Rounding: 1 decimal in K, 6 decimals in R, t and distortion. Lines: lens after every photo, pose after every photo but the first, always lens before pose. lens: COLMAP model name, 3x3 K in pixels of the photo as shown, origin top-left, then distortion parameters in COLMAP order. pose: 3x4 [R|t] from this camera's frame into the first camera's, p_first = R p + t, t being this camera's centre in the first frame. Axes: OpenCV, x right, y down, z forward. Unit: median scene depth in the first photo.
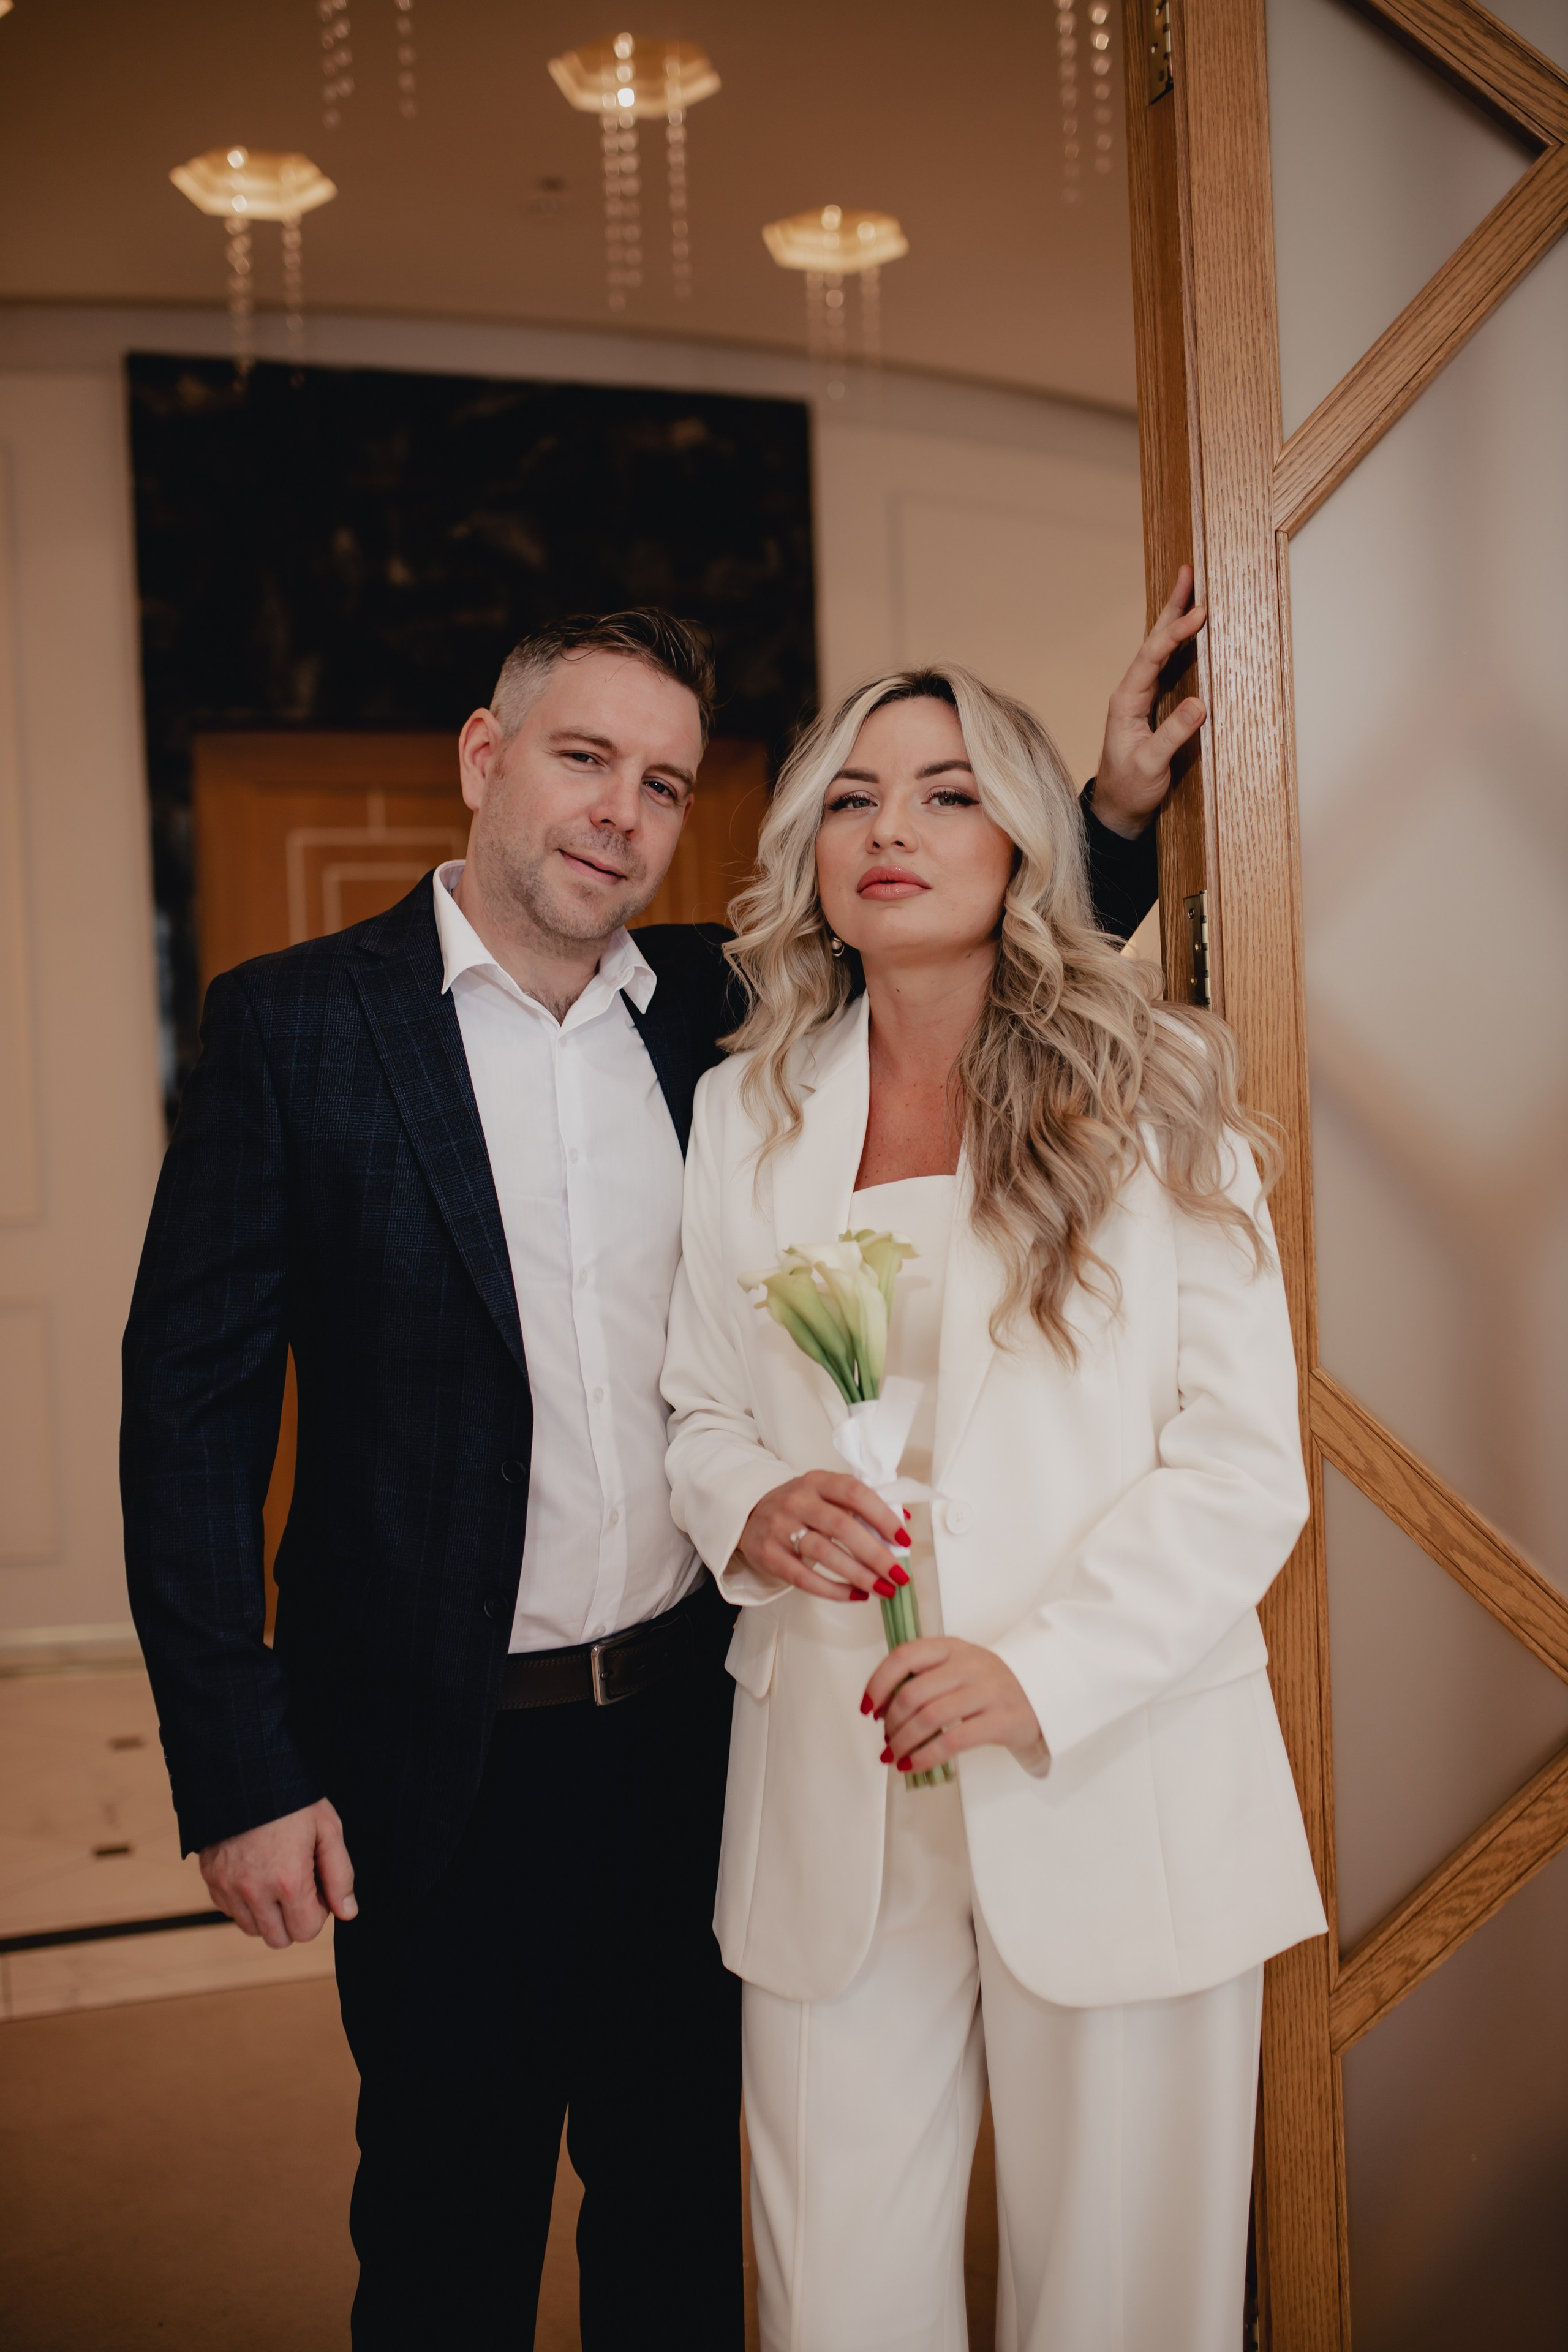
lens RADIAL K [[2233.5, 0, 784.0], [0, 2233.5, 1176.0], [0, 0, 1]] dist [-0.050252, 0.085114]
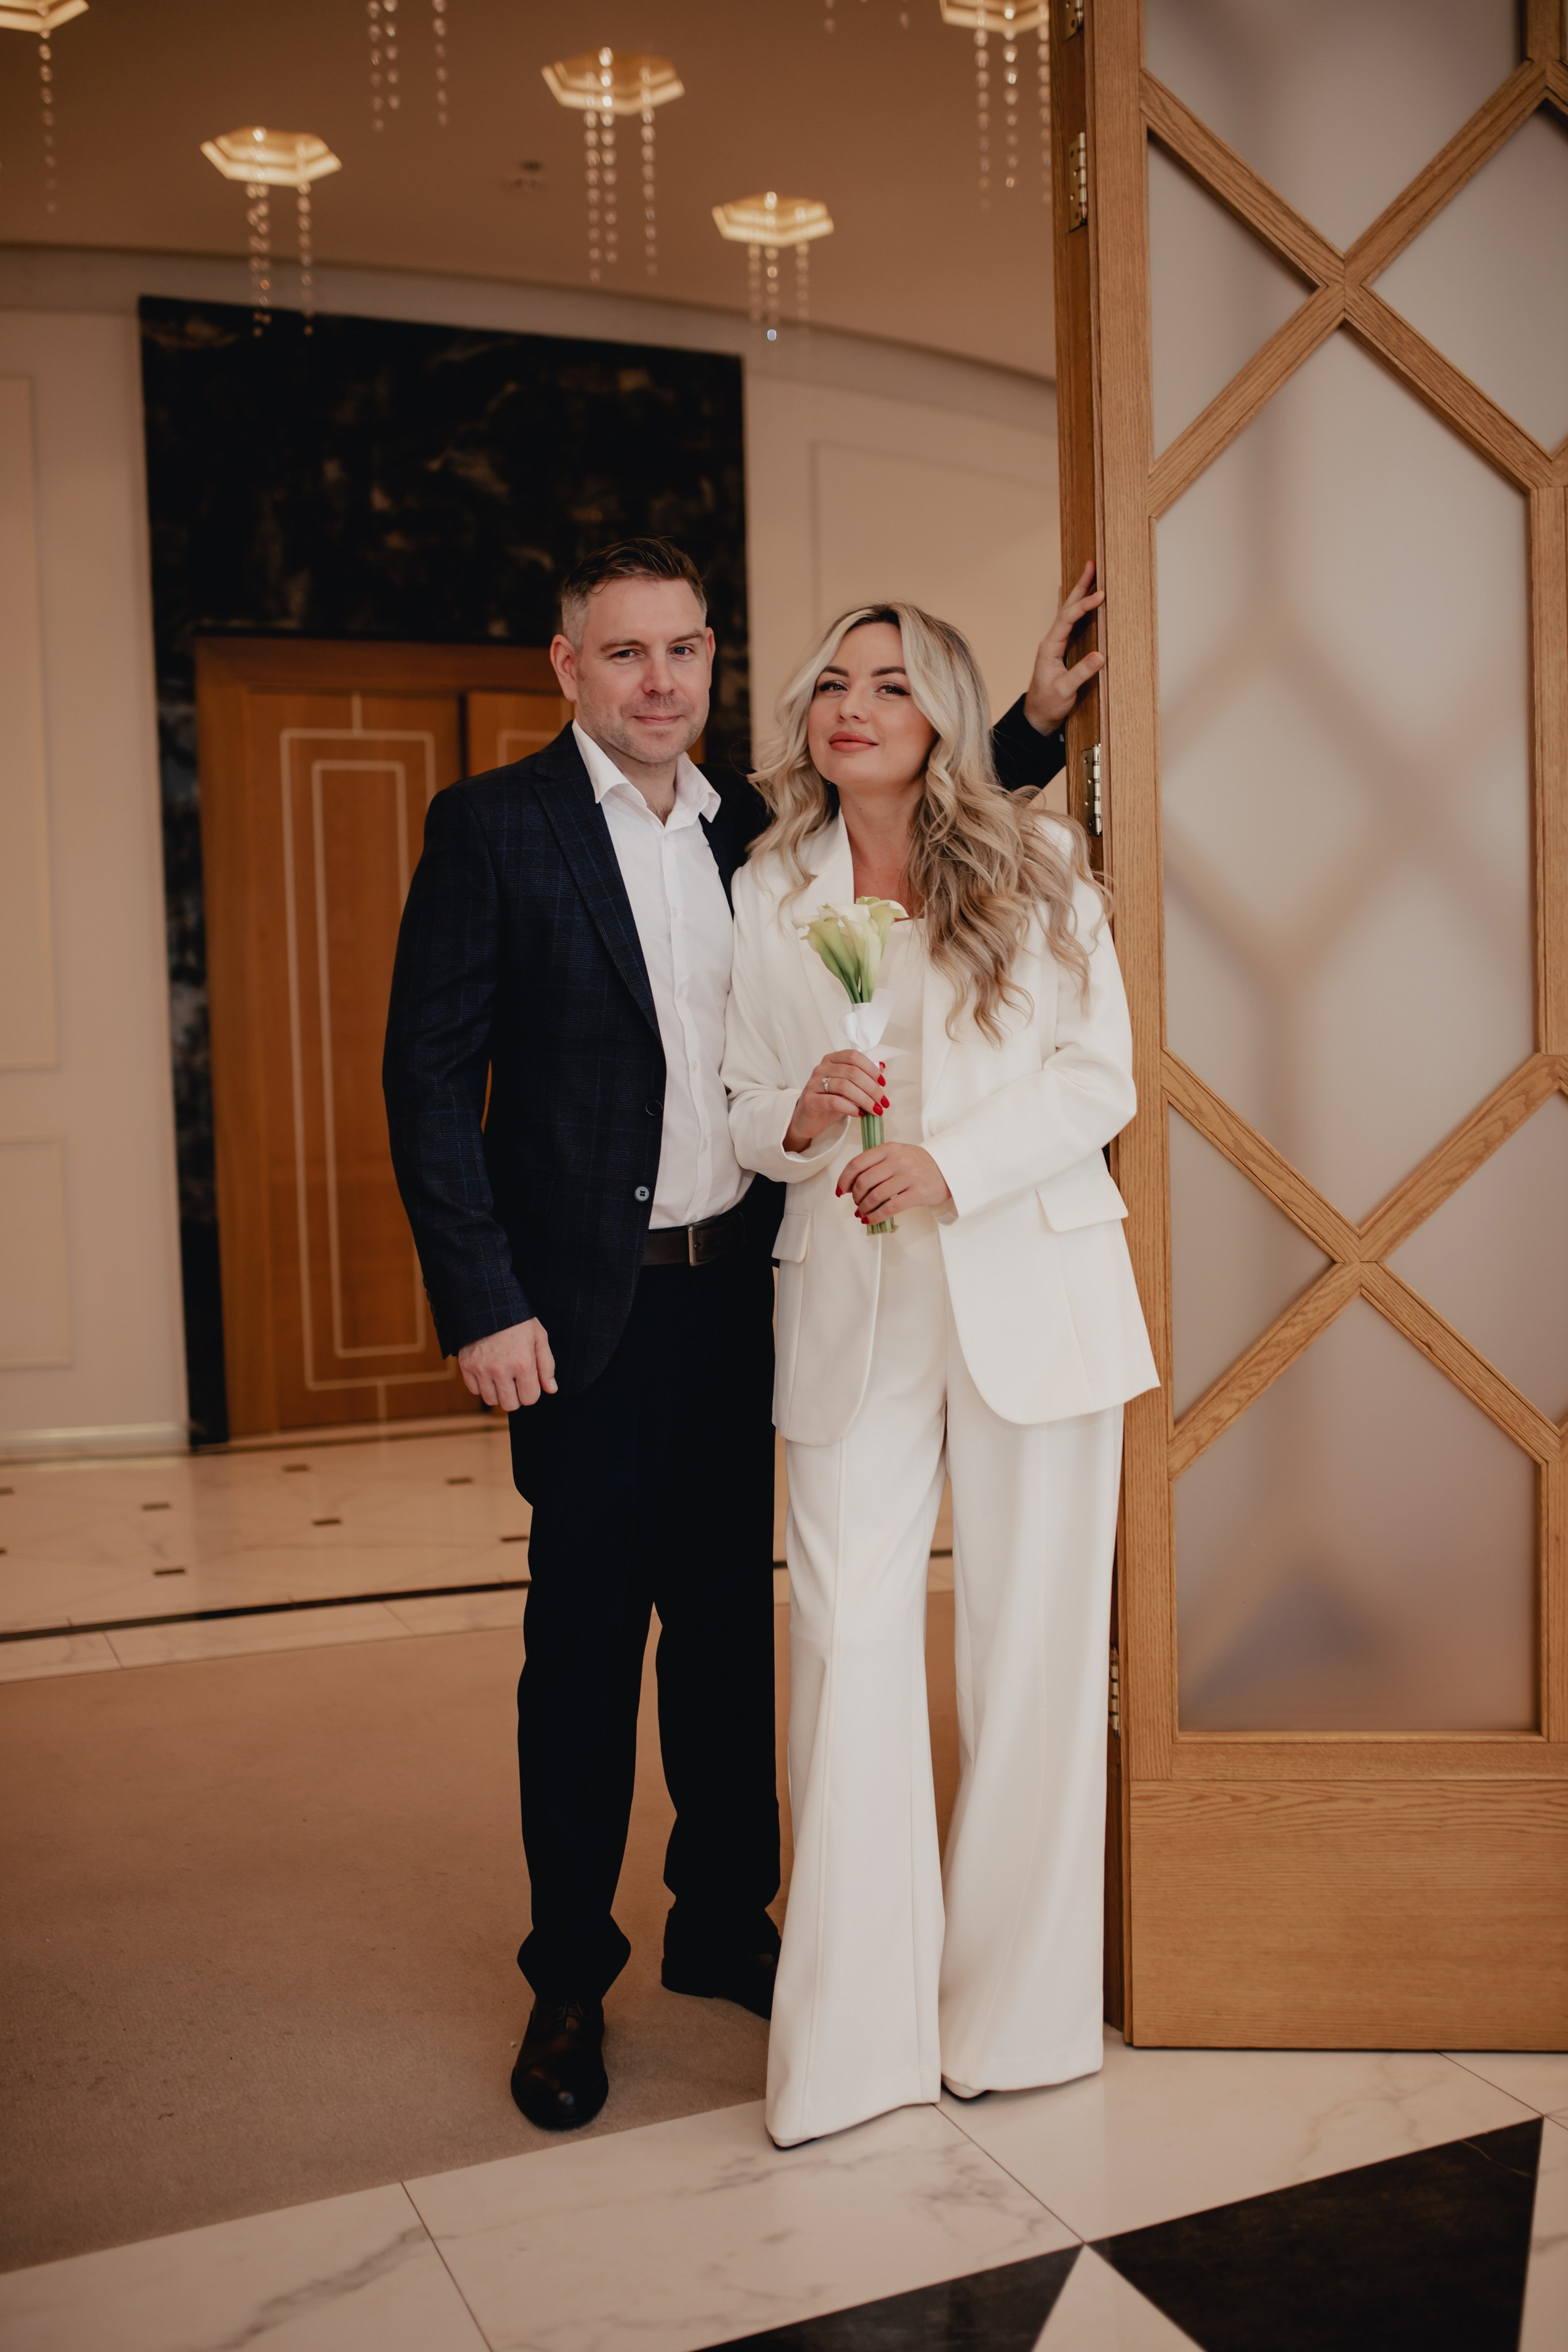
lens RADIAL K [[2262.6, 0, 813.3], [0, 2262.6, 1175.2], [0, 0, 1]] dist [-0.049826, 0.011968]
pose [[0.997108, 0.012168, 0.075017, -0.044263], [-0.014190, 0.999548, 0.026485, 0.046729], [-0.074661, -0.027473, 0.996830, -0.198954]]
